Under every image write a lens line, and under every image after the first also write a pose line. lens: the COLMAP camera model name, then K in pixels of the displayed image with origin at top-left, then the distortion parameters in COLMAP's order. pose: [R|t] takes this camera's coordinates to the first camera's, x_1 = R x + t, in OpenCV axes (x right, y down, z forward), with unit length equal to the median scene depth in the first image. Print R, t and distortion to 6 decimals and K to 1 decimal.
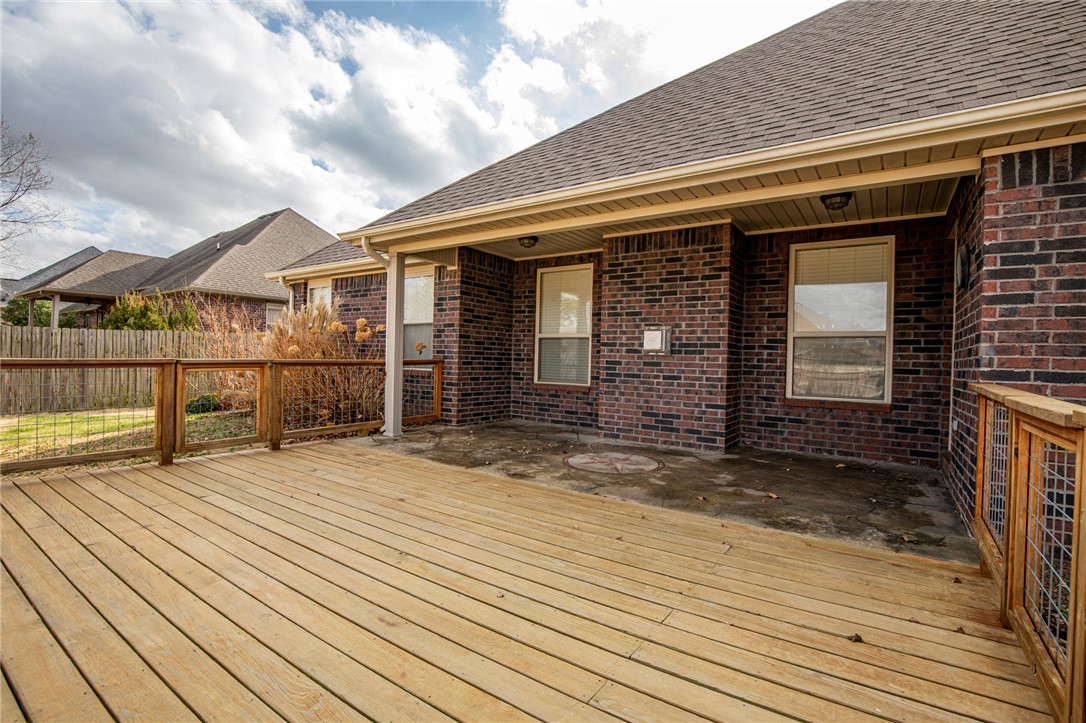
lens RADIAL K [[510.2, 0, 552.2], [0, 510.2, 361.5], [0, 0, 1]] dist [-0.033607, 0.005622]
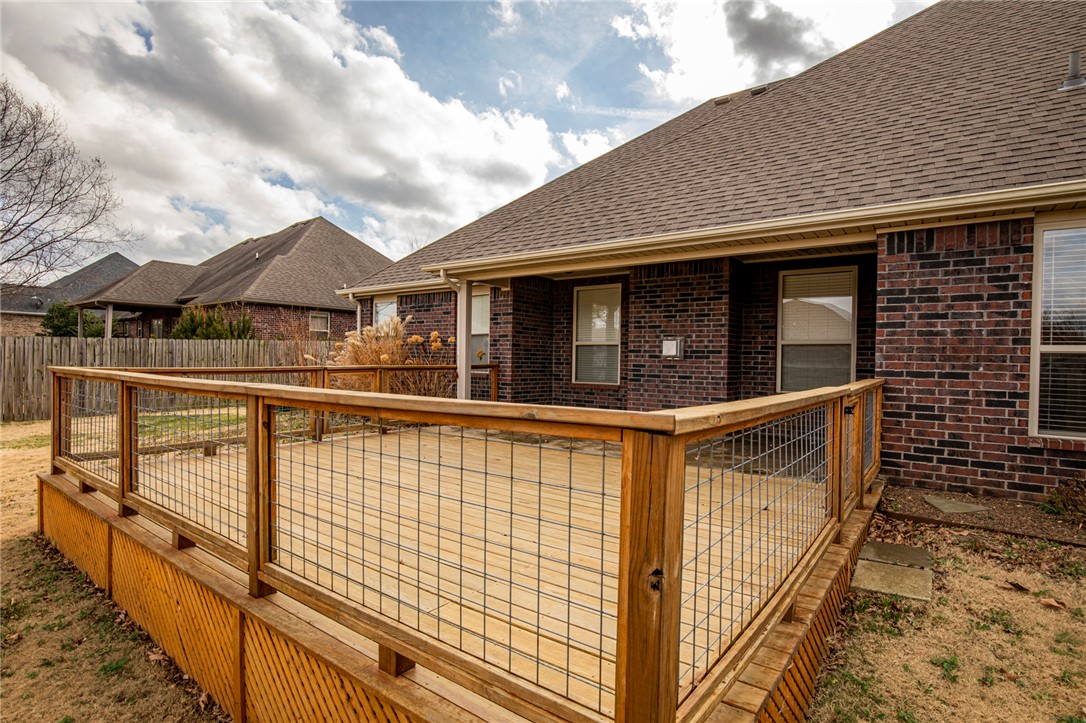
lens RADIAL K [[542.7, 0, 555.7], [0, 542.7, 364.0], [0, 0, 1]] dist [-0.019321, -0.000040]
pose [[0.999452, -0.008532, -0.031996, -0.041412], [0.008620, 0.999959, 0.002611, -0.007321], [0.031972, -0.002885, 0.999485, -0.340023]]
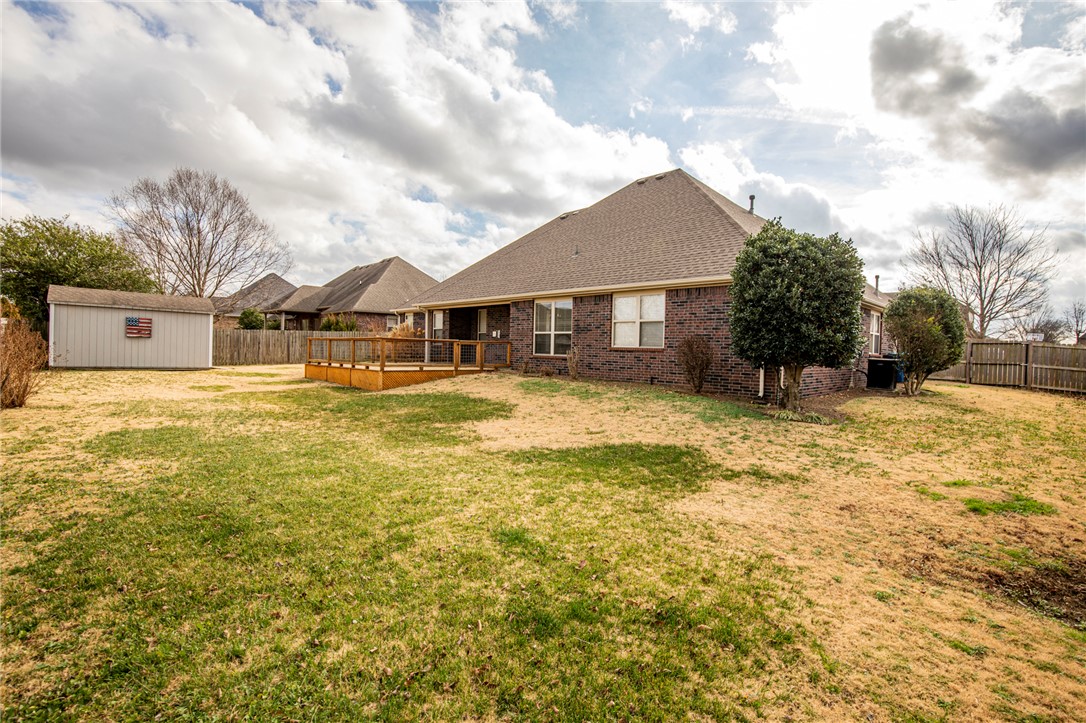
lens RADIAL K [[510.2, 0, 552.2], [0, 510.2, 361.5], [0, 0, 1]] dist [-0.033607, 0.005622]
pose [[0.983504, 0.007594, -0.180729, 1.155204], [-0.006521, 0.999957, 0.006533, 0.114876], [0.180771, -0.005247, 0.983511, -2.259518]]
